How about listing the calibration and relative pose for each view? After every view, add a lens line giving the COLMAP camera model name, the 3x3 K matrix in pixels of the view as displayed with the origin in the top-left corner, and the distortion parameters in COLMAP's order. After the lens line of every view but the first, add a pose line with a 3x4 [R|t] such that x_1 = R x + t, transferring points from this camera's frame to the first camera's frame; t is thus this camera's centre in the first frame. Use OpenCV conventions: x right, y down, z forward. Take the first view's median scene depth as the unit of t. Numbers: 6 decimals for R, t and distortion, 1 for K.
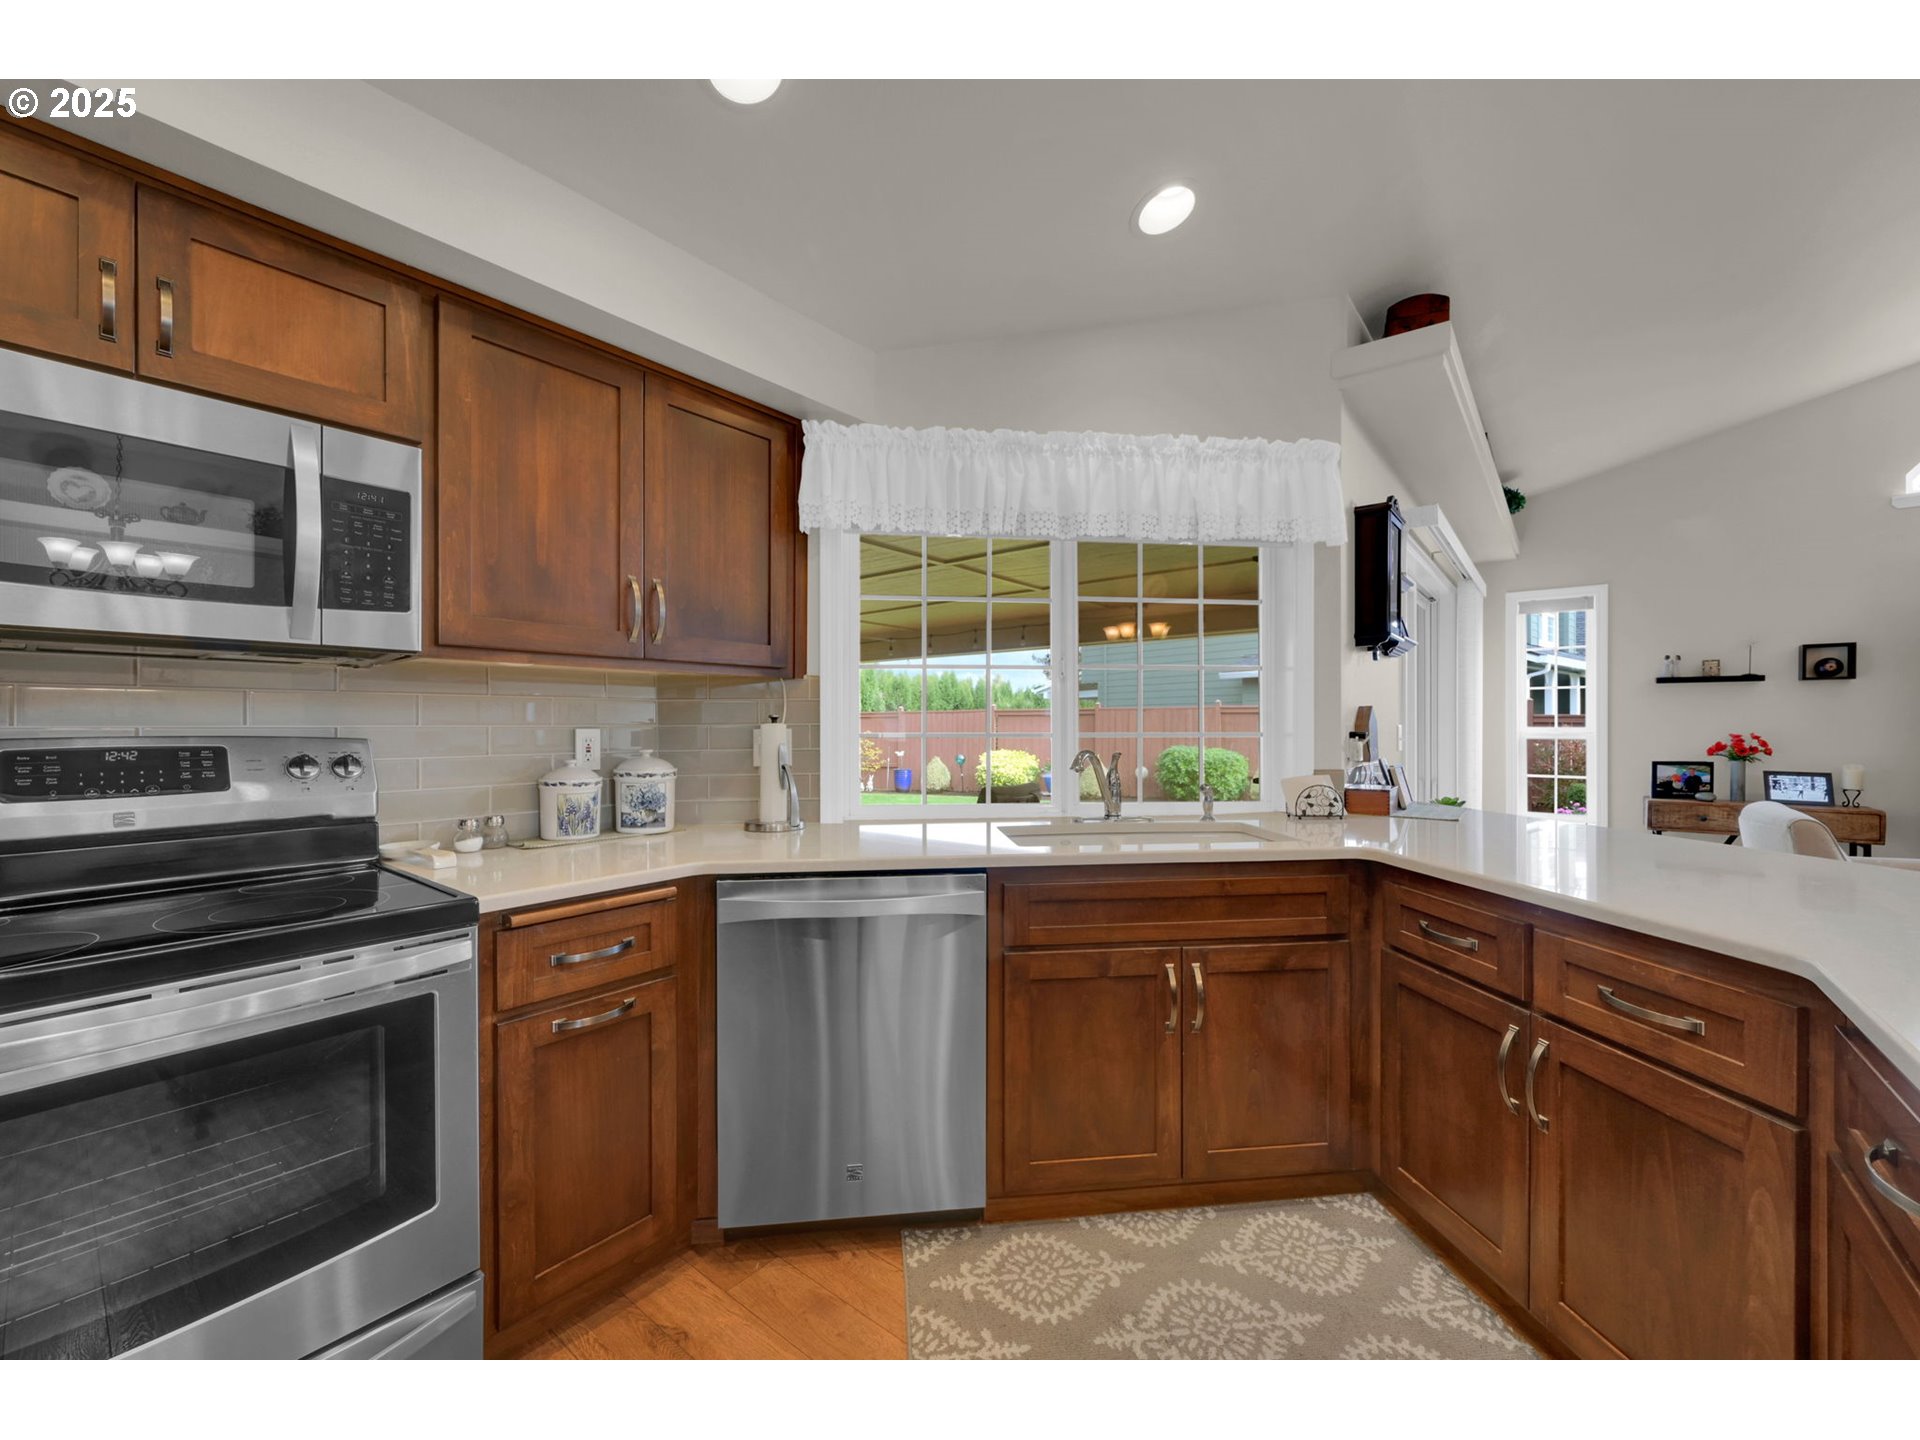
lens RADIAL K [[760.4, 0, 965.9], [0, 760.4, 725.1], [0, 0, 1]] dist [-0.000465, -0.001236]
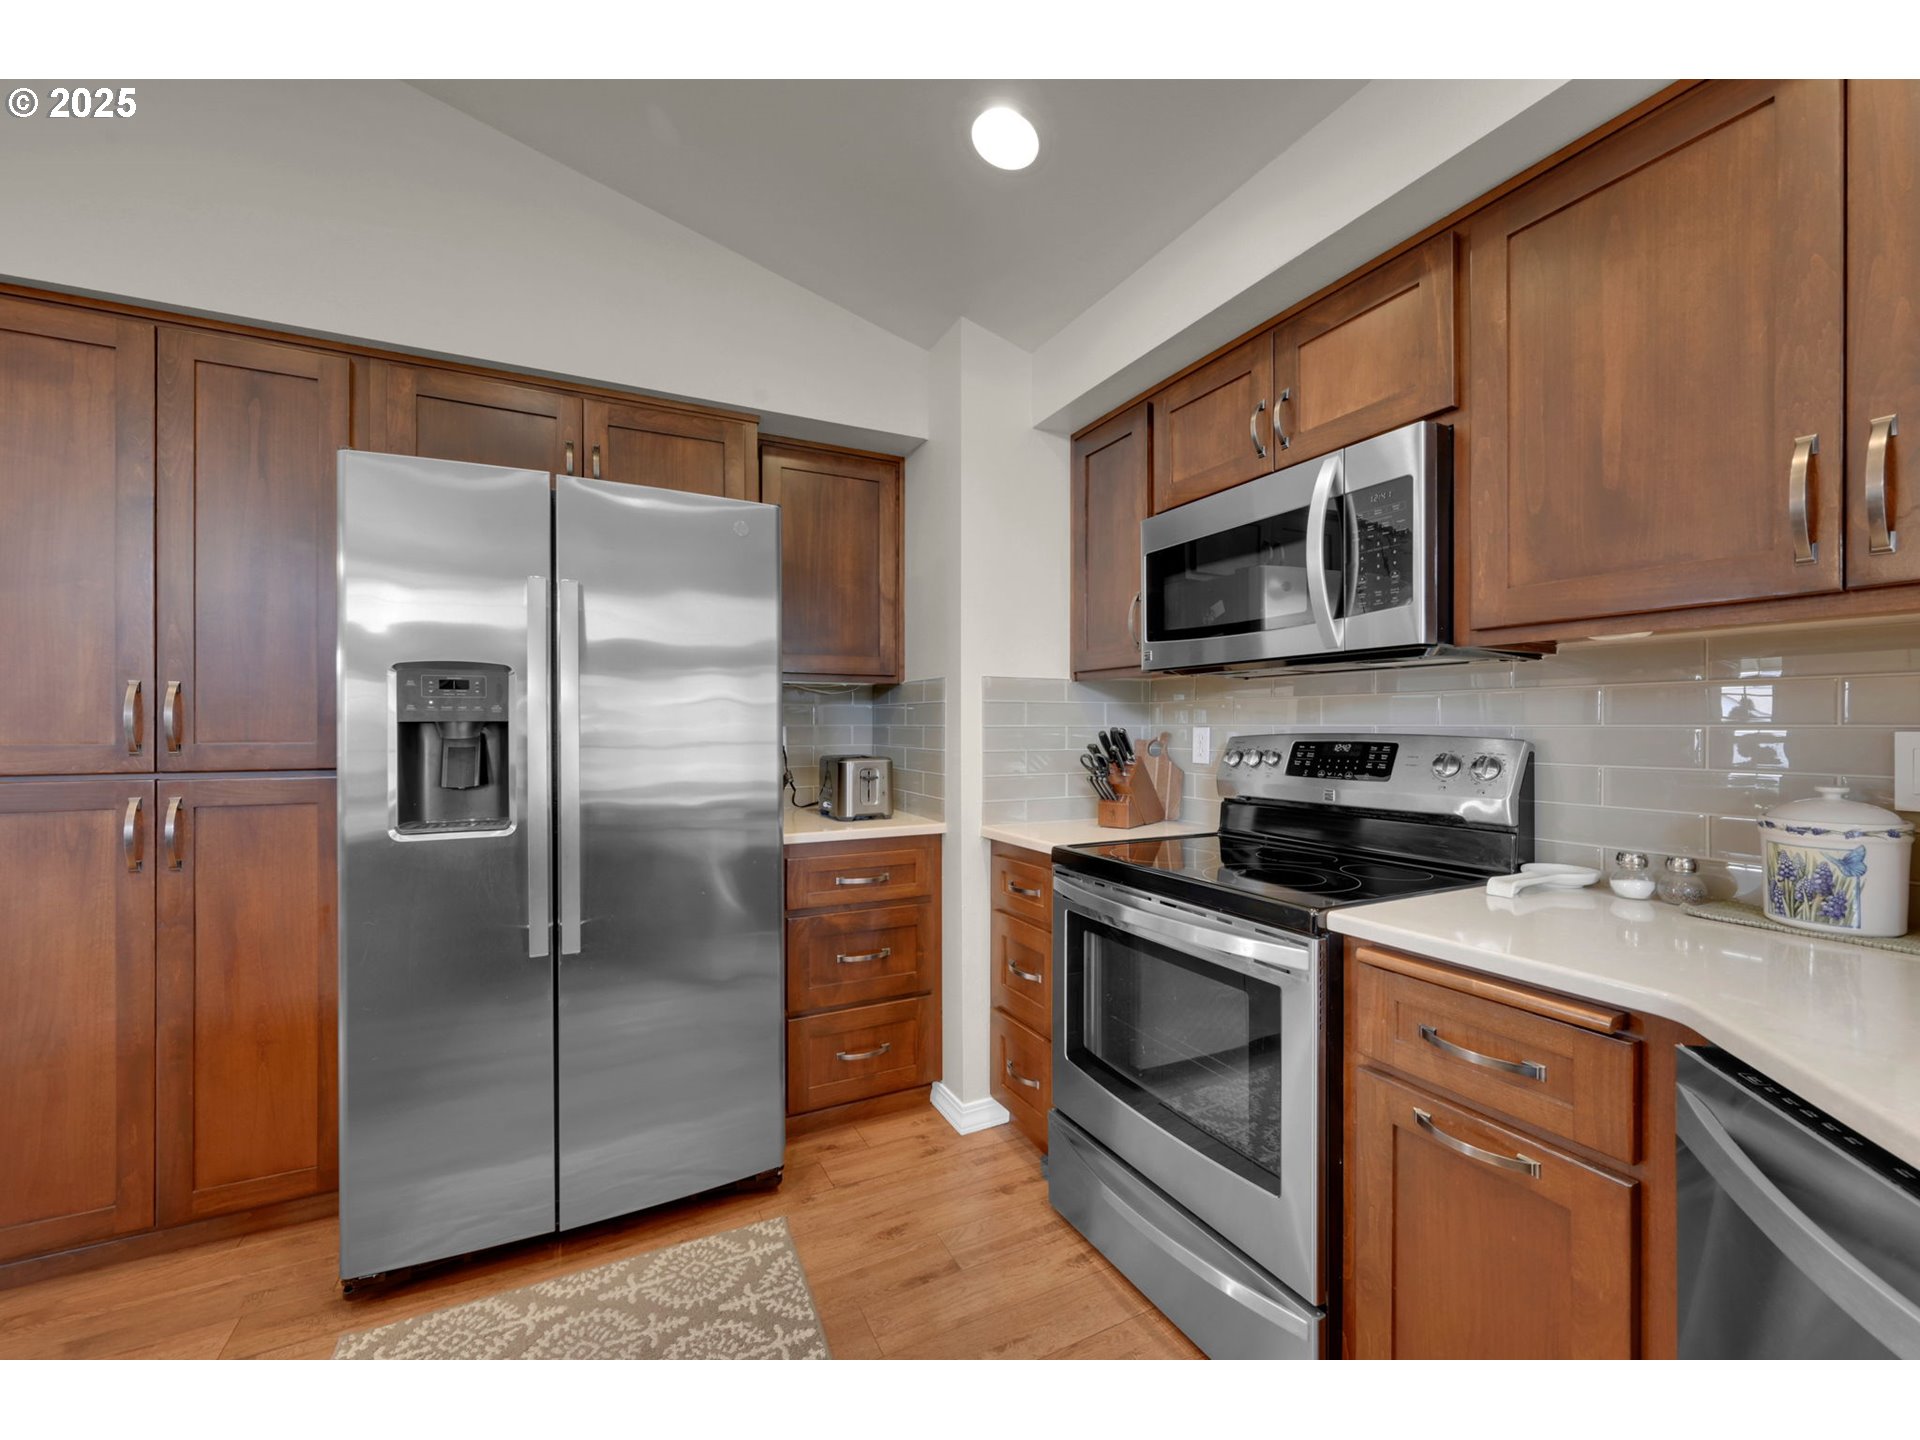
lens RADIAL K [[760.4, 0, 962.8], [0, 760.4, 727.5], [0, 0, 1]] dist [-0.000465, -0.001236]
pose [[-0.414864, 0.003437, -0.909877, 0.221597], [0.001845, 0.999994, 0.002936, -0.000022], [0.909882, -0.000461, -0.414868, 0.573318]]
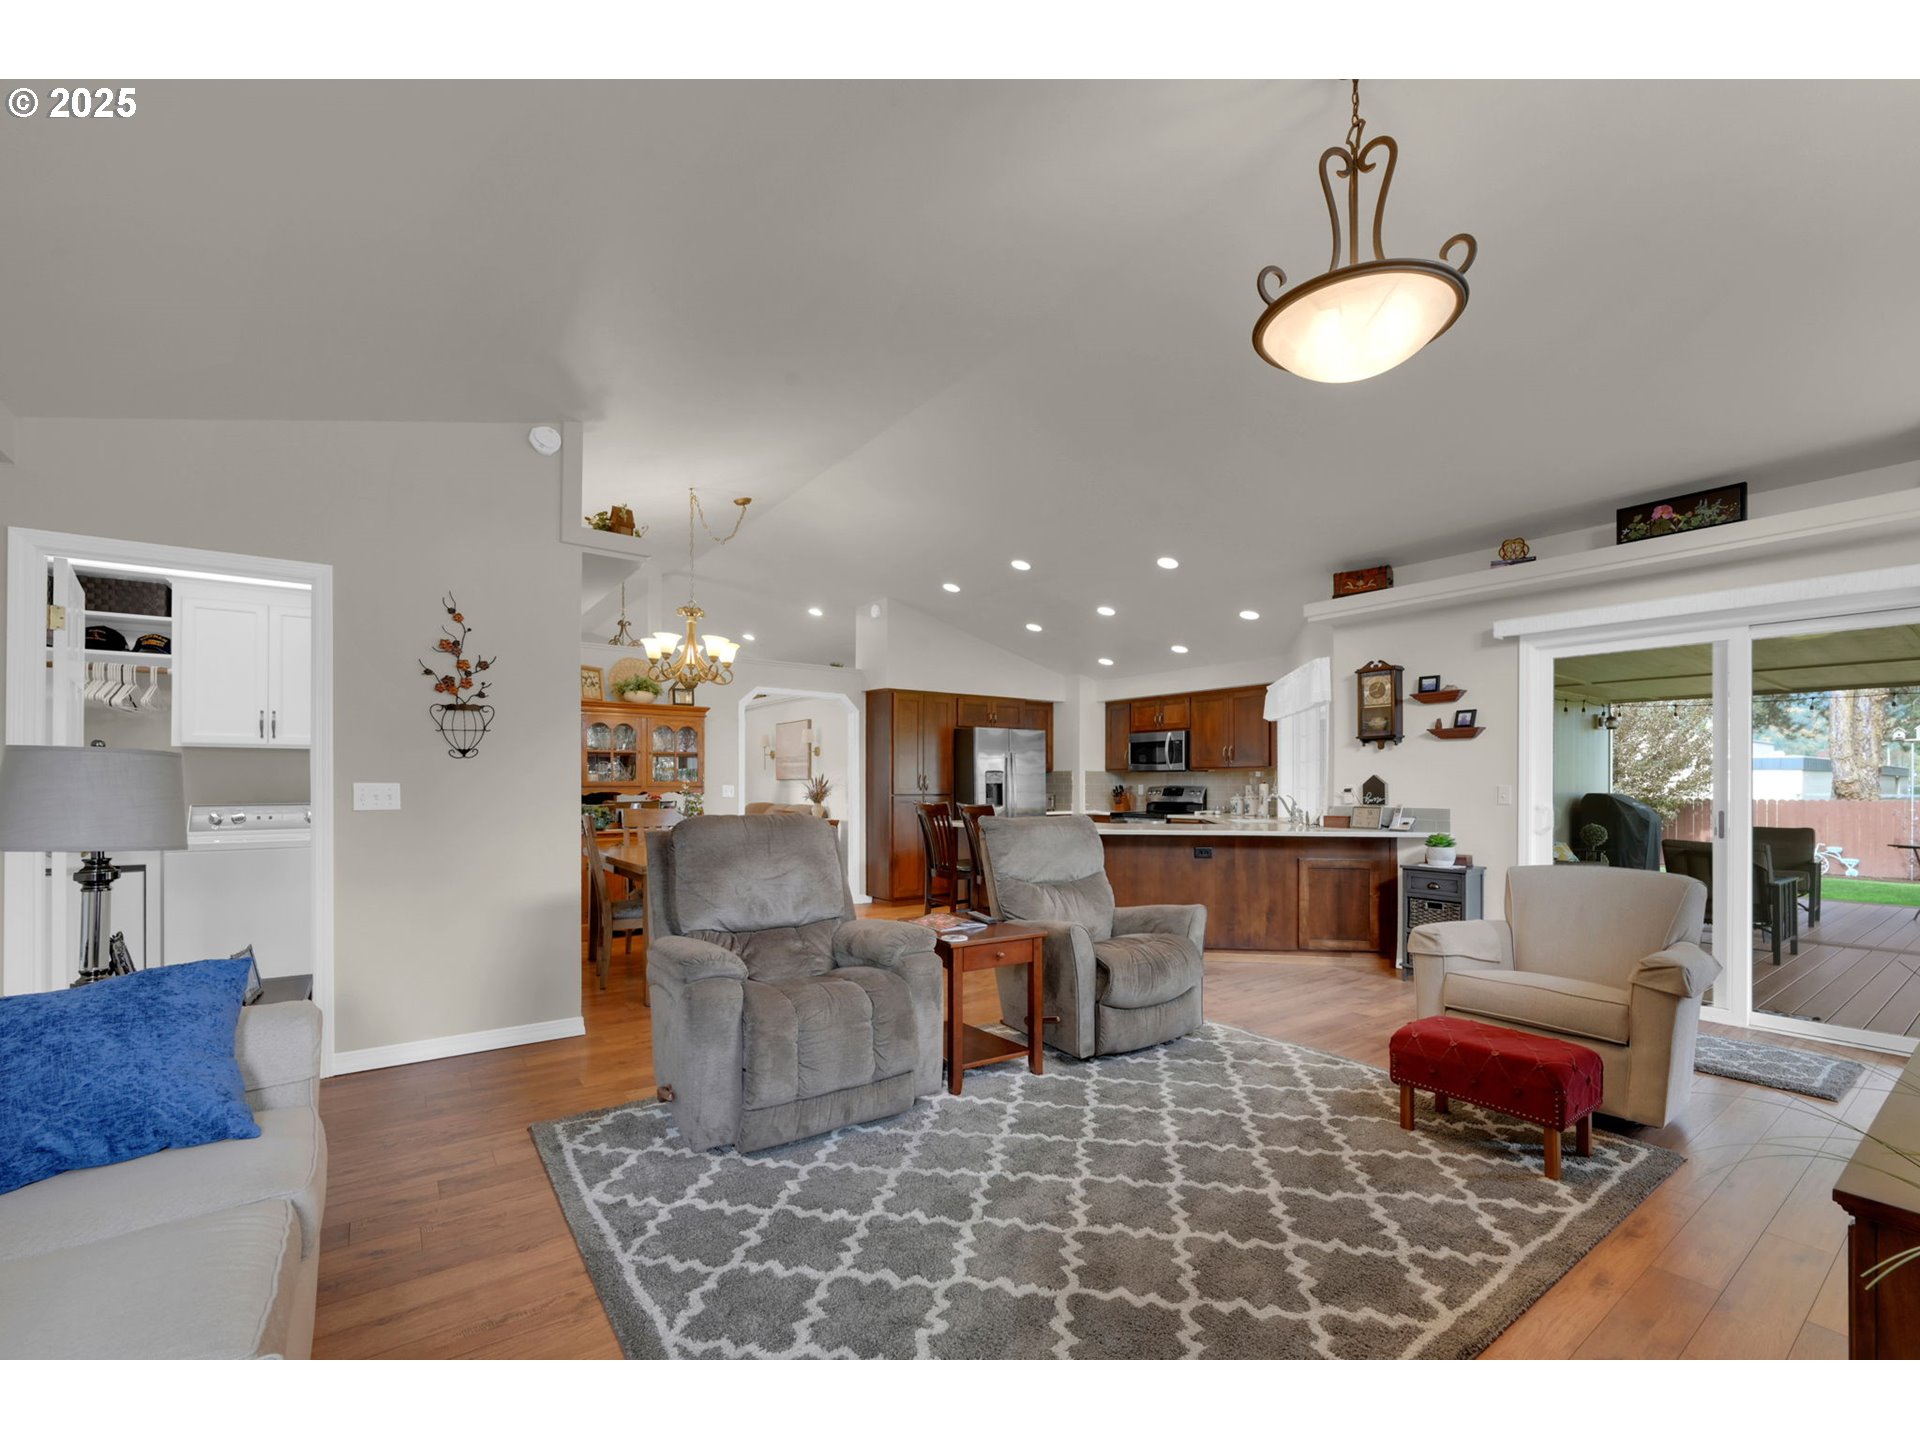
lens RADIAL K [[841.4, 0, 997.0], [0, 841.4, 781.6], [0, 0, 1]] dist [-0.001463, -0.000030]
pose [[-0.233126, 0.000098, -0.972447, 3.356568], [0.000704, 1.000000, -0.000068, -0.012532], [0.972446, -0.000700, -0.233126, 0.718174]]
